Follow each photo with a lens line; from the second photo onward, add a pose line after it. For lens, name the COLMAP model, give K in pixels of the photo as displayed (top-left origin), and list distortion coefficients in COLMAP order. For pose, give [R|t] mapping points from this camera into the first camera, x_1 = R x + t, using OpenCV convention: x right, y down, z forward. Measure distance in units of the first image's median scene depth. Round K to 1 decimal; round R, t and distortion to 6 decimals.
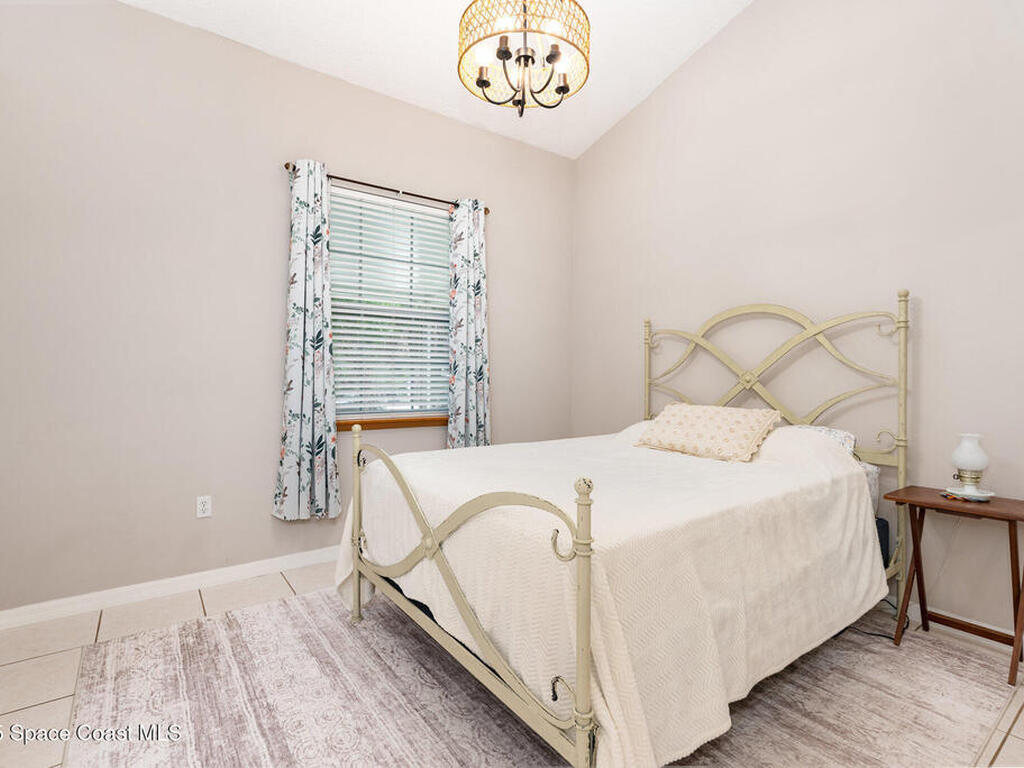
lens RADIAL K [[495.8, 0, 512.0], [0, 495.8, 384.0], [0, 0, 1]] dist [0.002328, 0.000316]
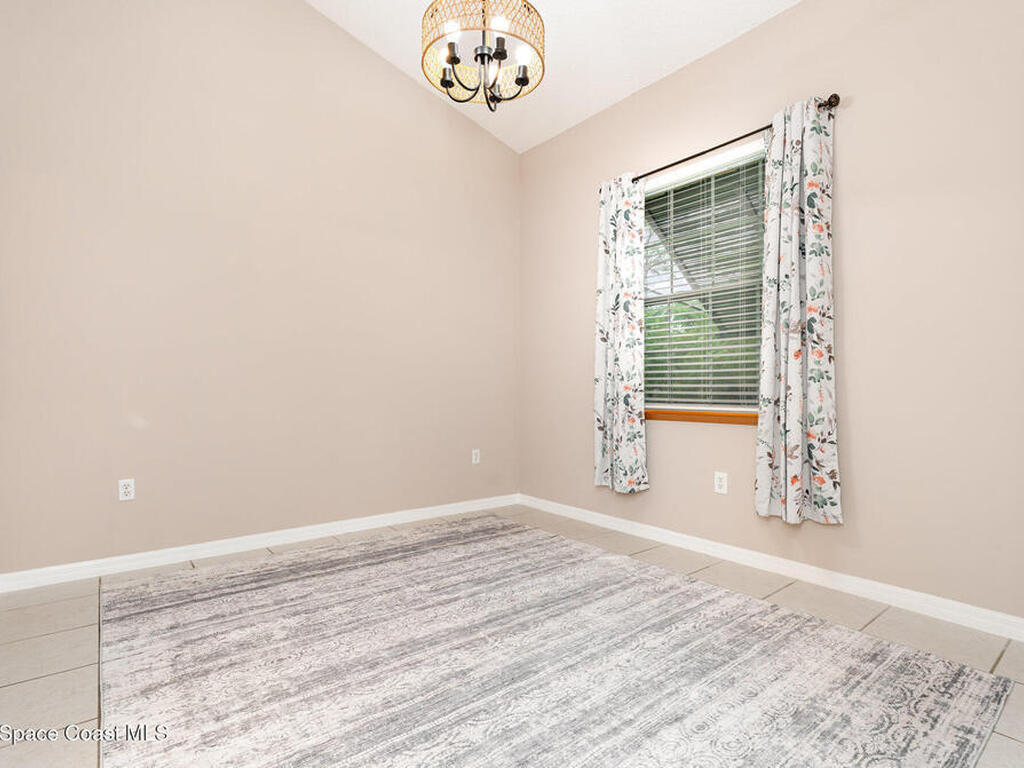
lens RADIAL K [[528.6, 0, 510.4], [0, 528.6, 387.7], [0, 0, 1]] dist [-0.002904, 0.001531]
pose [[0.026132, -0.002229, -0.999656, 1.168787], [-0.010873, 0.999938, -0.002514, 0.071366], [0.999599, 0.010935, 0.026106, 1.079941]]
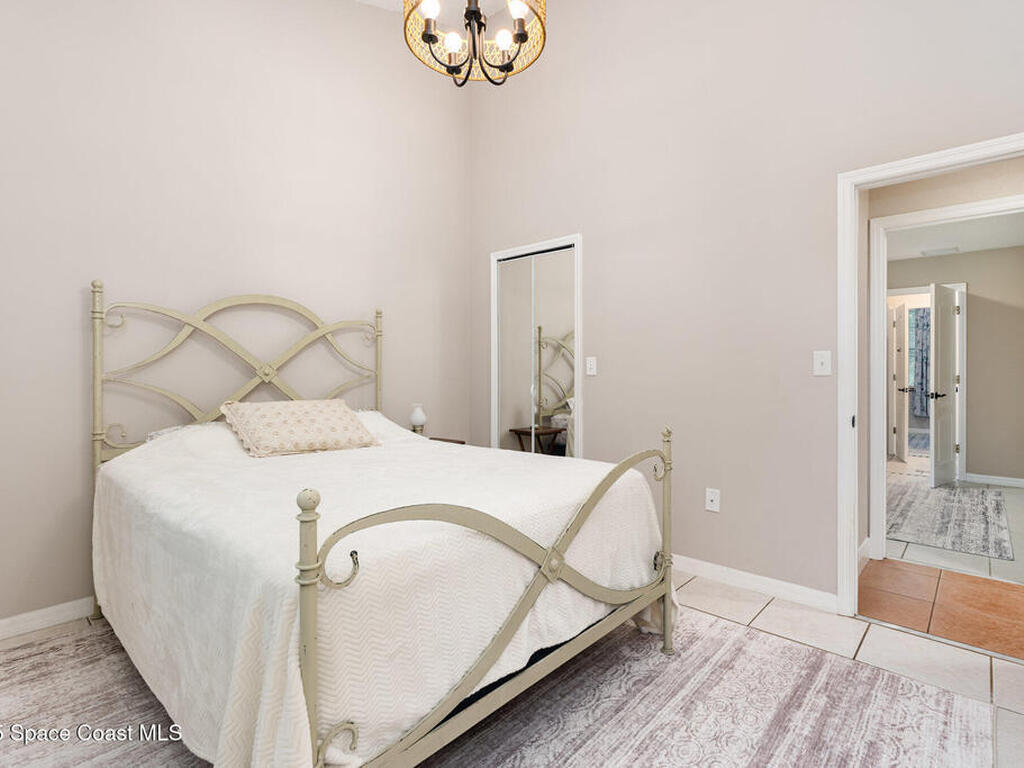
lens RADIAL K [[512.0, 0, 515.0], [0, 512.0, 381.7], [0, 0, 1]] dist [-0.001259, -0.000778]
pose [[-0.196557, -0.015182, 0.980375, -0.883878], [0.007566, 0.999827, 0.017000, -0.006656], [-0.980463, 0.010759, -0.196408, 1.079158]]
